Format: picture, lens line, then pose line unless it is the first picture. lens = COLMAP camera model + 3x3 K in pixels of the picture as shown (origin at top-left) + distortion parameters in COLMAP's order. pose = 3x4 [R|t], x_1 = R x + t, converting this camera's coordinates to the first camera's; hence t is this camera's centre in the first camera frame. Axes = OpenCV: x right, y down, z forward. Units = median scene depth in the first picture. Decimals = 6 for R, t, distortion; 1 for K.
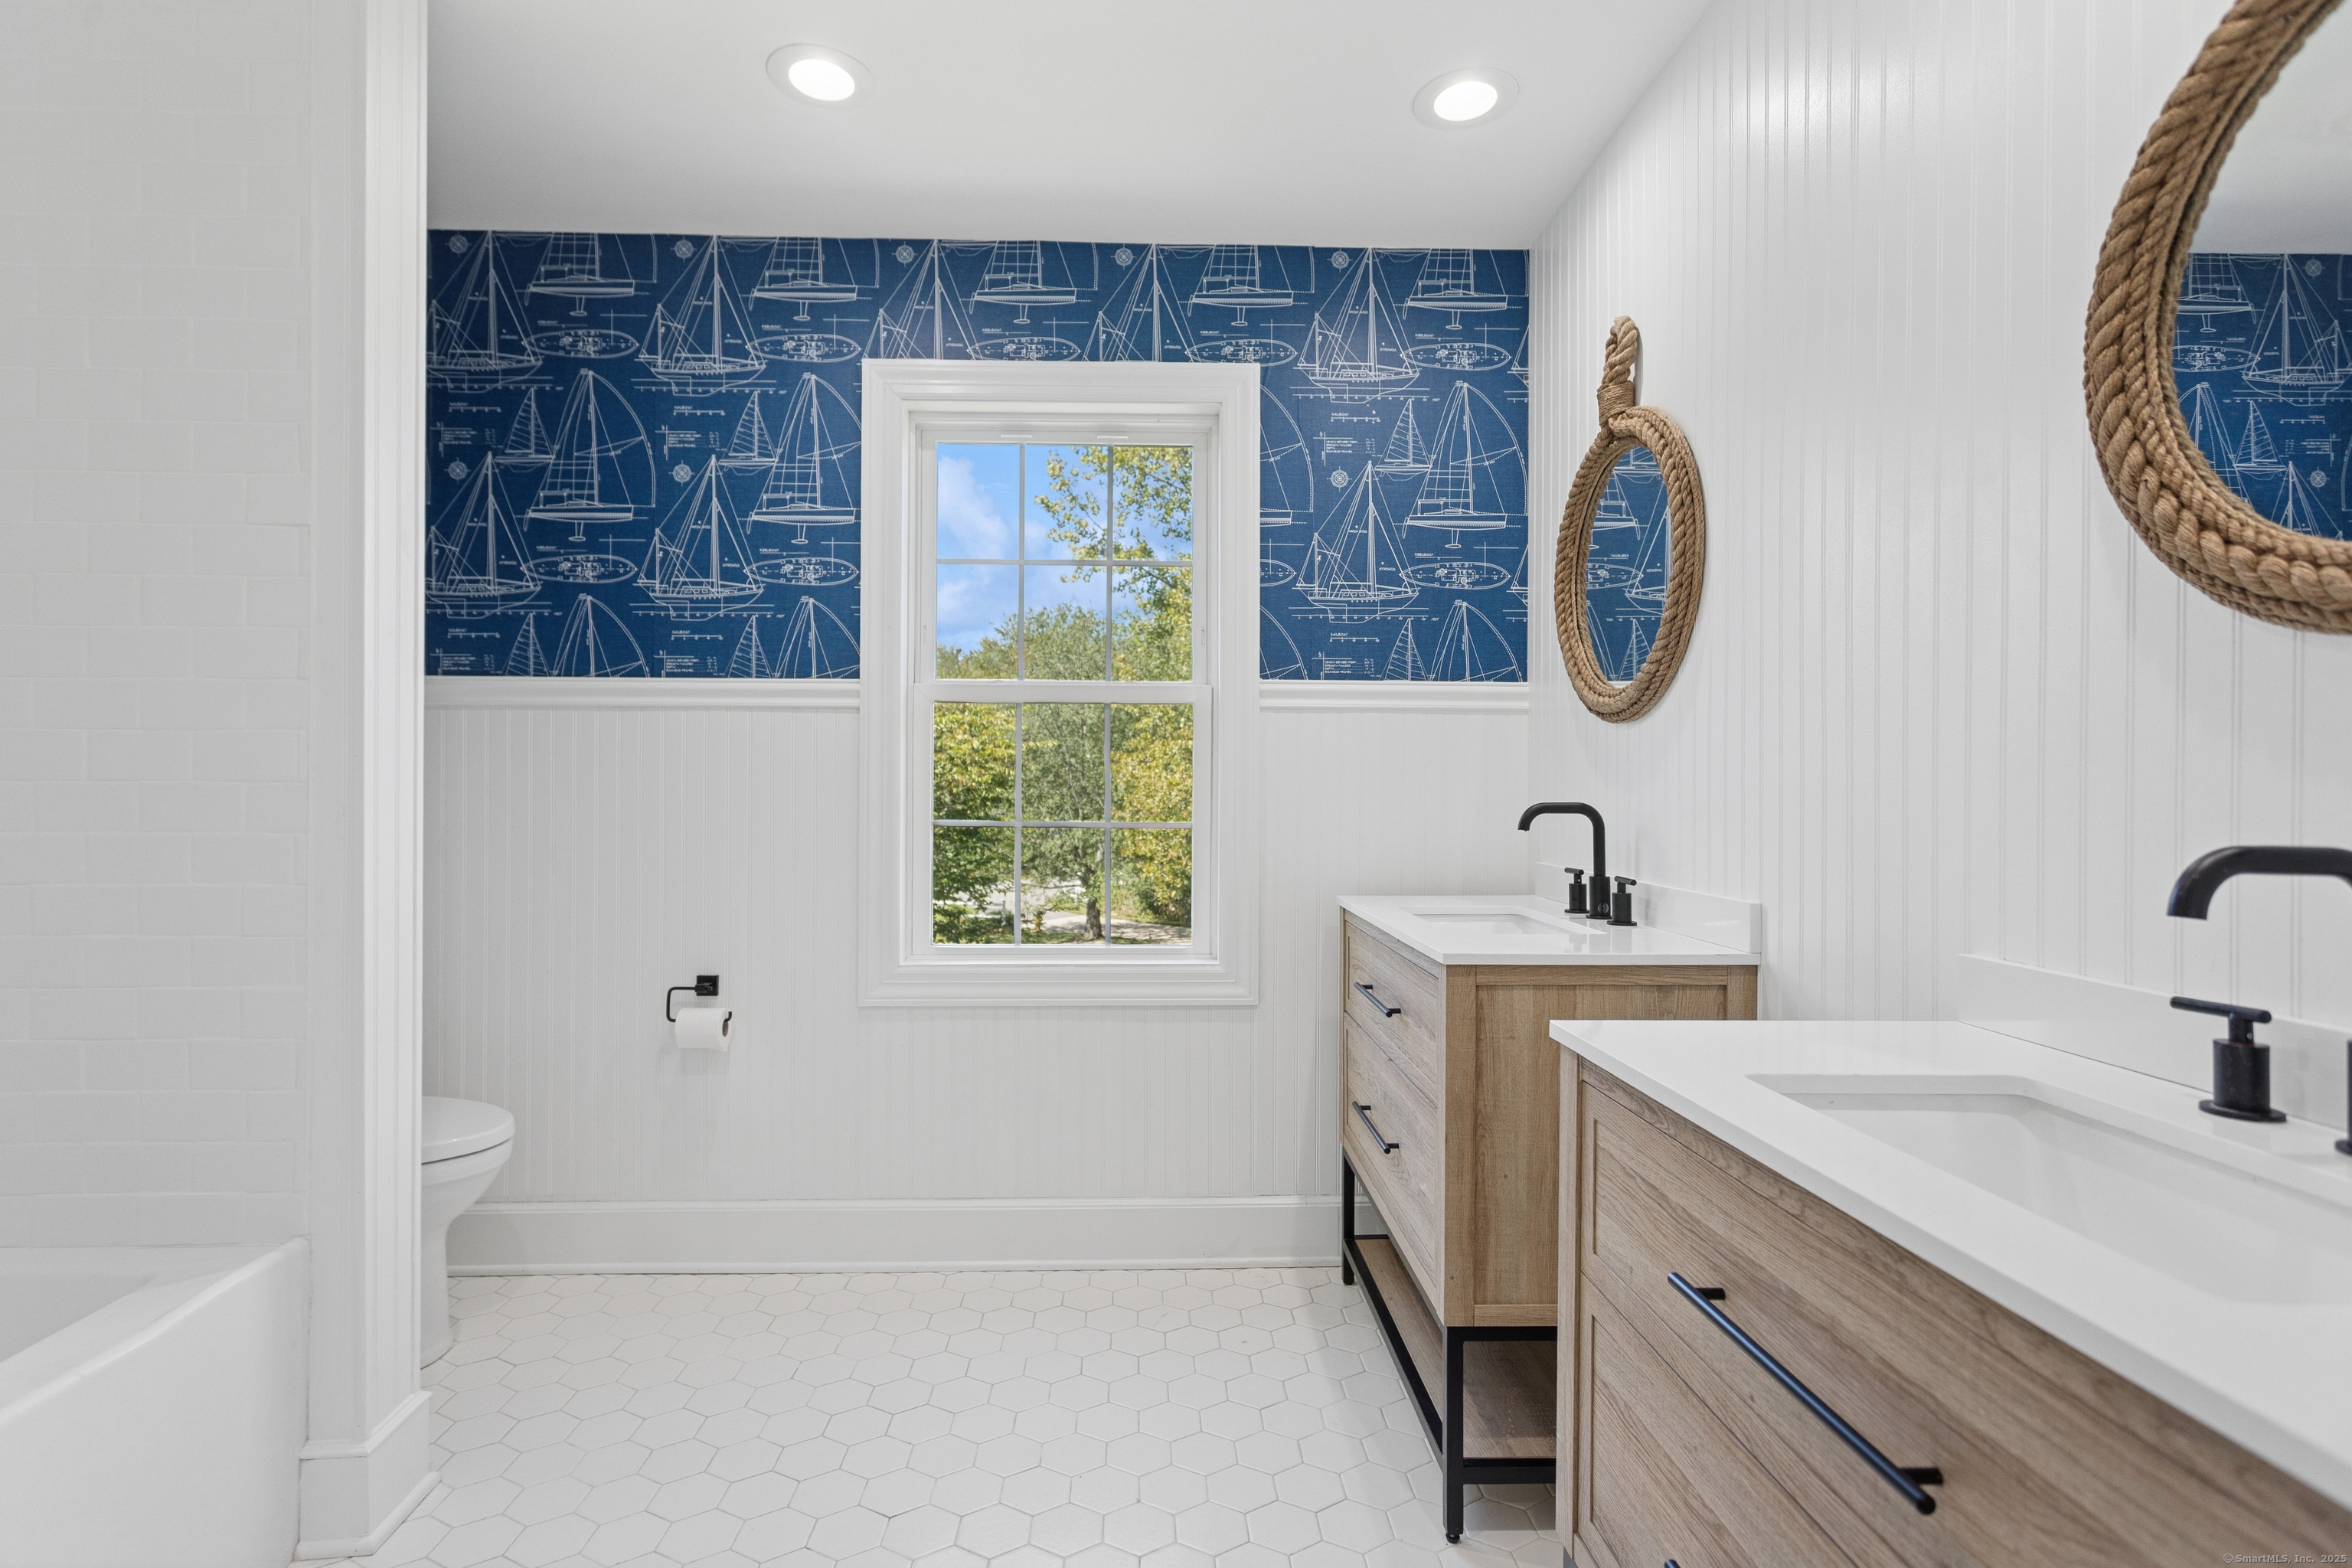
lens RADIAL K [[1120.0, 0, 1168.9], [0, 1120.0, 784.5], [0, 0, 1]] dist [0.000709, 0.002266]
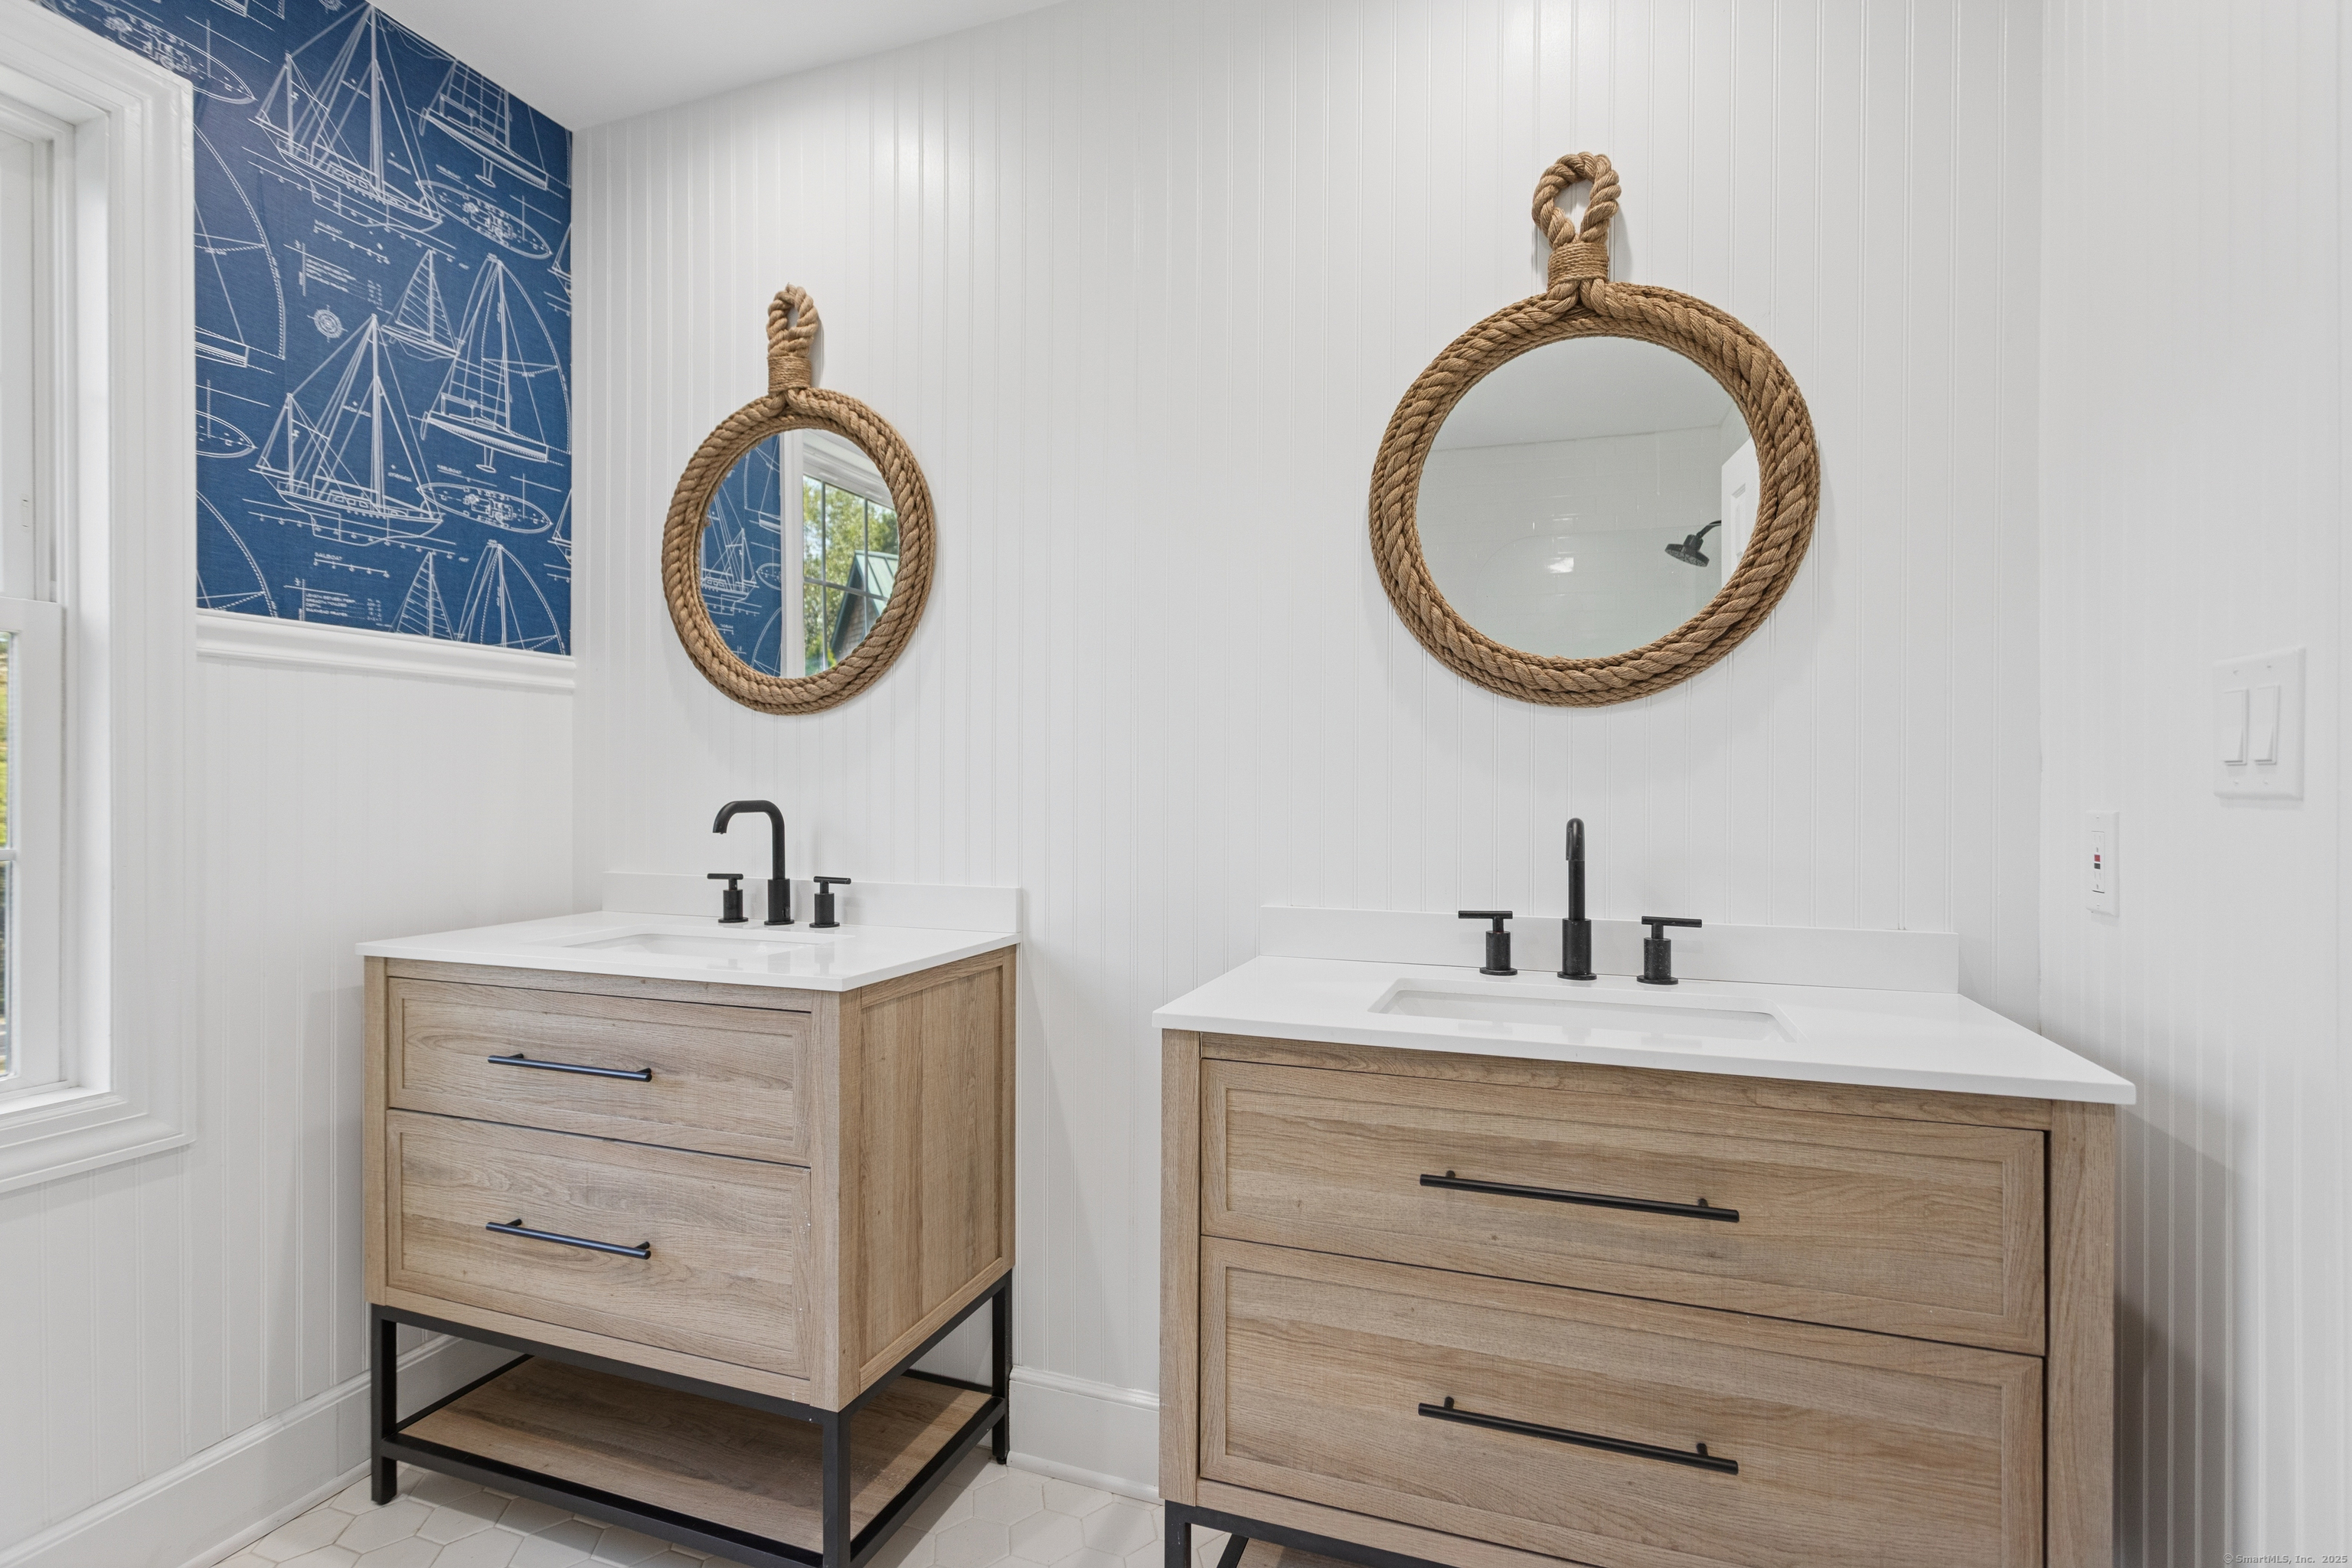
lens RADIAL K [[1120.0, 0, 1172.6], [0, 1120.0, 788.4], [0, 0, 1]] dist [0.000709, 0.002266]
pose [[0.371438, -0.009780, 0.928406, -0.286350], [-0.002547, 0.999930, 0.011552, -0.004041], [-0.928454, -0.006655, 0.371387, 0.279018]]
